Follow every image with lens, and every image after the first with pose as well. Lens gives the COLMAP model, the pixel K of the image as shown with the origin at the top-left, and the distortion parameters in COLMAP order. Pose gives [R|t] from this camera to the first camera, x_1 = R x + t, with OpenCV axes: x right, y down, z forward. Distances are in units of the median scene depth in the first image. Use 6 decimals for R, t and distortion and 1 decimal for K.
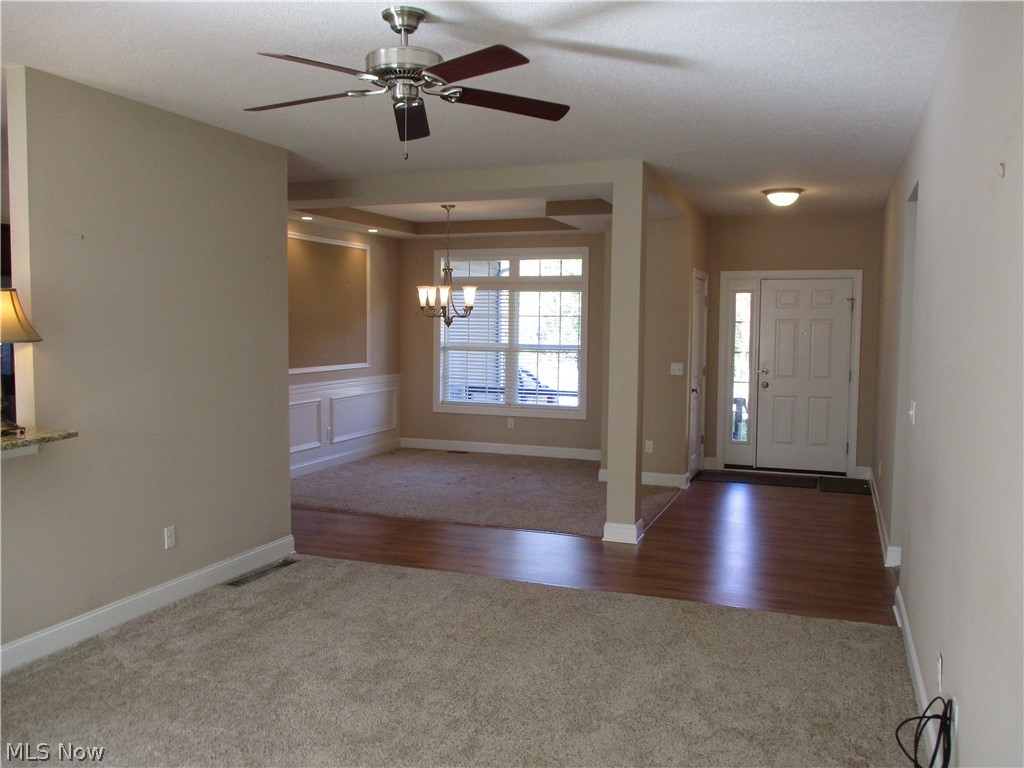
lens RADIAL K [[843.4, 0, 510.6], [0, 843.4, 380.8], [0, 0, 1]] dist [-0.021179, -0.007082]
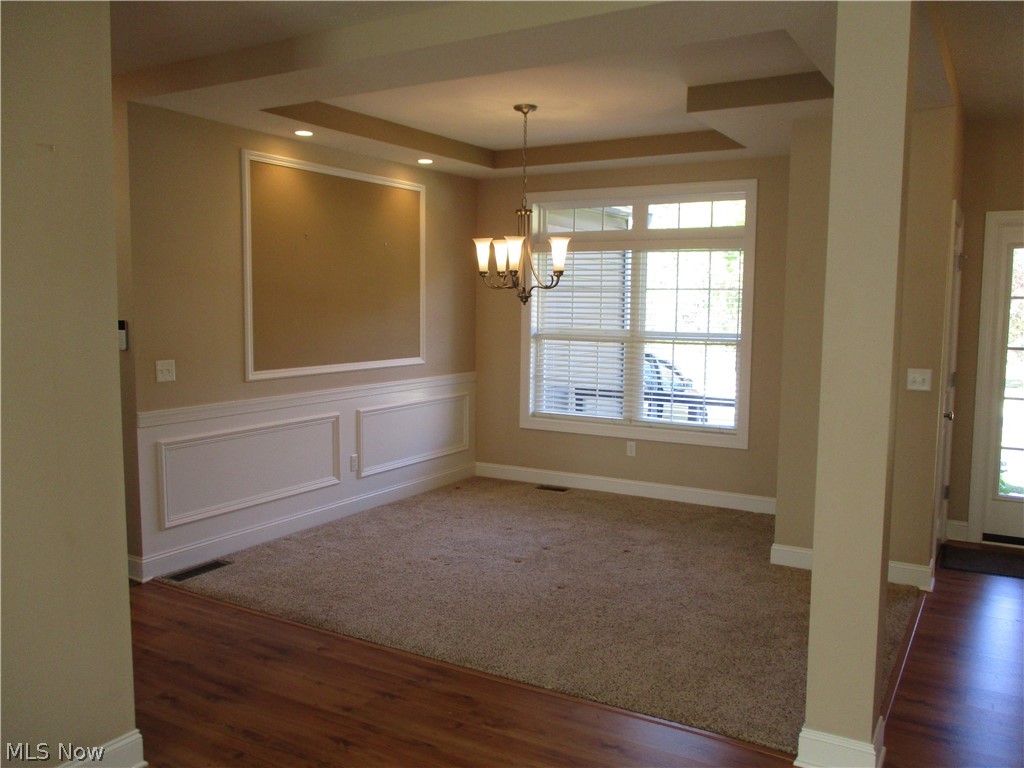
lens RADIAL K [[843.4, 0, 510.6], [0, 843.4, 380.8], [0, 0, 1]] dist [-0.021179, -0.007082]
pose [[0.985386, 0.015652, -0.169615, 0.019072], [-0.011885, 0.999660, 0.023200, -0.019050], [0.169921, -0.020845, 0.985237, 0.334297]]
